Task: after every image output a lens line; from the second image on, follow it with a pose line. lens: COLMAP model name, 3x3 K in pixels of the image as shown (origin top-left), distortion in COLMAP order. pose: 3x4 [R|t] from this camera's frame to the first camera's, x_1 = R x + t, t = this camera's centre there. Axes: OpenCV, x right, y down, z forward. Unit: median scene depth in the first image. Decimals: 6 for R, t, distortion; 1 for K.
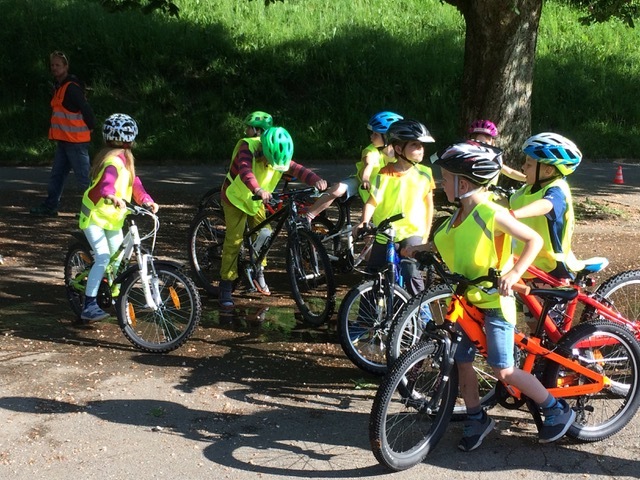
lens RADIAL K [[973.1, 0, 320.0], [0, 973.1, 240.0], [0, 0, 1]] dist [0.056836, 0.032902]
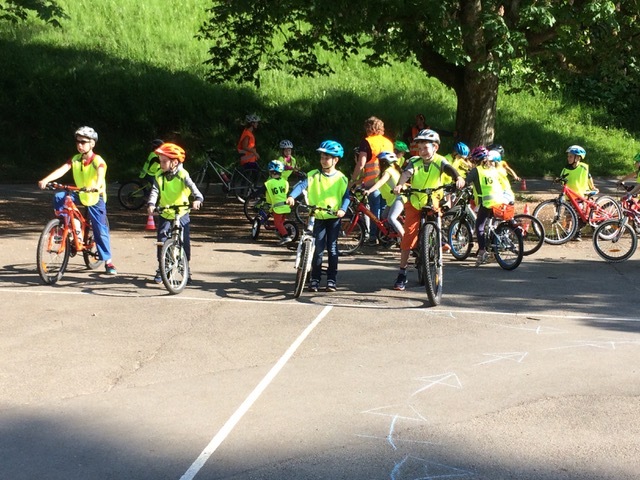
lens RADIAL K [[978.9, 0, 320.0], [0, 978.9, 240.0], [0, 0, 1]] dist [0.036223, 0.169322]
pose [[0.984815, -0.020720, 0.172367, -0.283524], [0.028402, 0.998705, -0.042220, 0.077477], [-0.171269, 0.046474, 0.984128, -0.497340]]
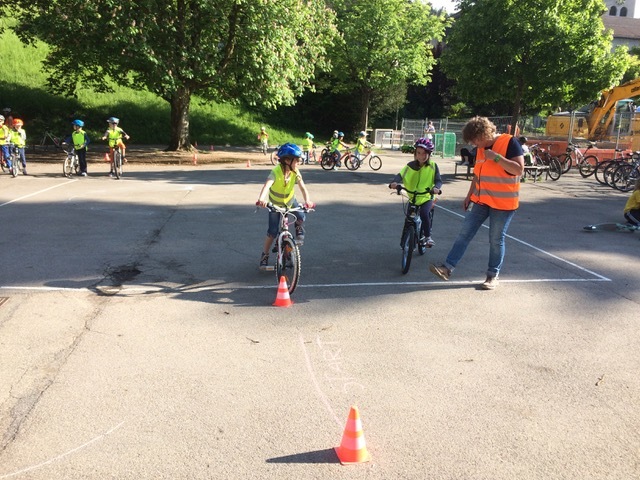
lens RADIAL K [[543.8, 0, 317.9], [0, 543.8, 237.4], [0, 0, 1]] dist [0.084459, -0.107095]
pose [[0.892811, -0.077540, 0.443707, -0.240396], [0.056893, 0.996595, 0.059681, 0.147676], [-0.446824, -0.028040, 0.894183, -0.885509]]
